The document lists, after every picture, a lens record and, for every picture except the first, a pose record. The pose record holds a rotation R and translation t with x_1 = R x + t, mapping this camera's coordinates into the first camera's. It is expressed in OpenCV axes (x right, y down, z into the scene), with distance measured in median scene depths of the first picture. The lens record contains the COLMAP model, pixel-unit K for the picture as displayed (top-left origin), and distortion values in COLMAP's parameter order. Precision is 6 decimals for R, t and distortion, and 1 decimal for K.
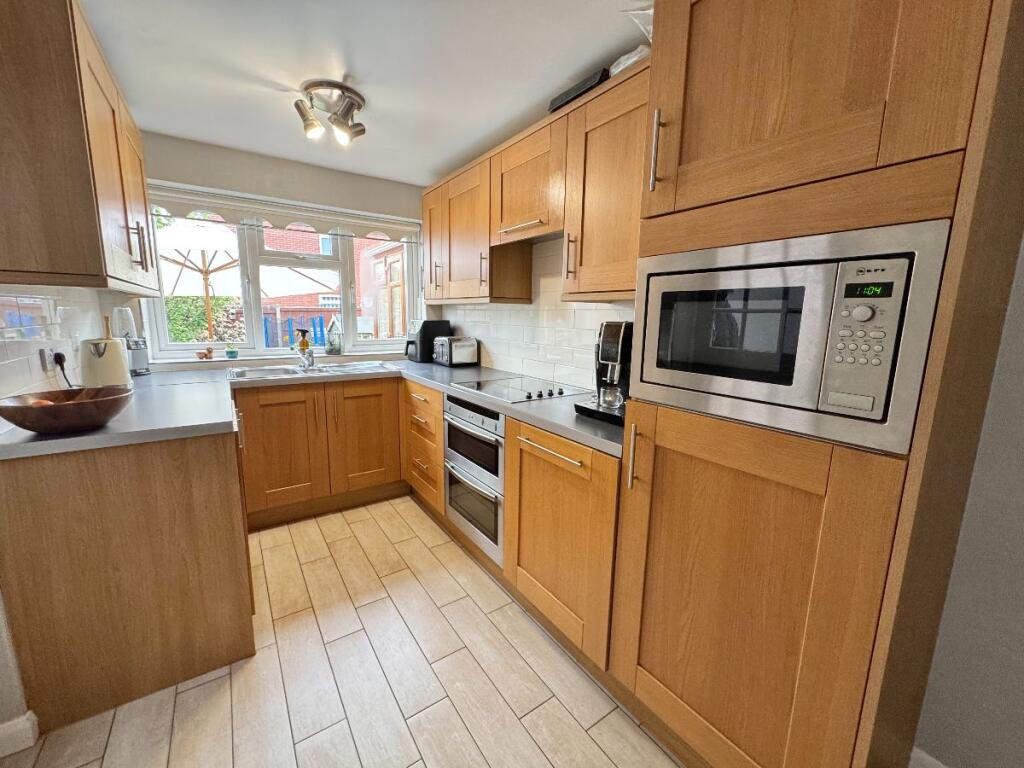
lens RADIAL K [[412.8, 0, 512.0], [0, 412.8, 384.0], [0, 0, 1]] dist [-0.000353, 0.000010]
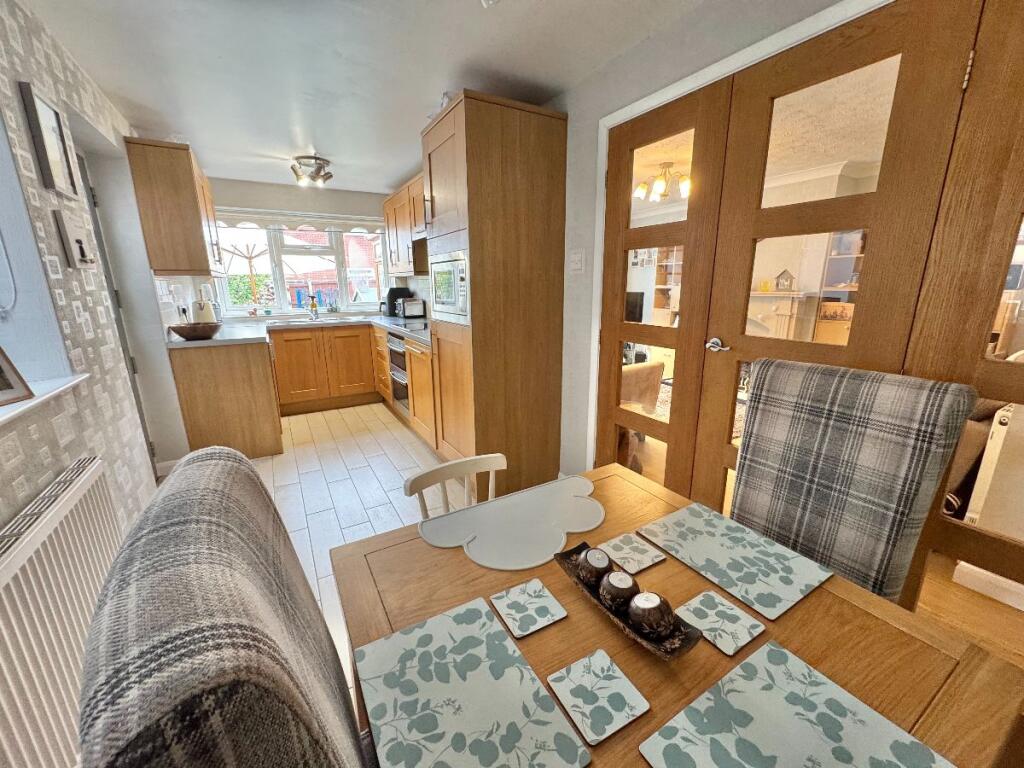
lens RADIAL K [[408.7, 0, 512.0], [0, 408.7, 384.0], [0, 0, 1]] dist [-0.001833, -0.000087]
pose [[0.996741, -0.006109, -0.080435, 0.397846], [0.012322, 0.996957, 0.076968, 0.097356], [0.079720, -0.077708, 0.993784, -0.531436]]
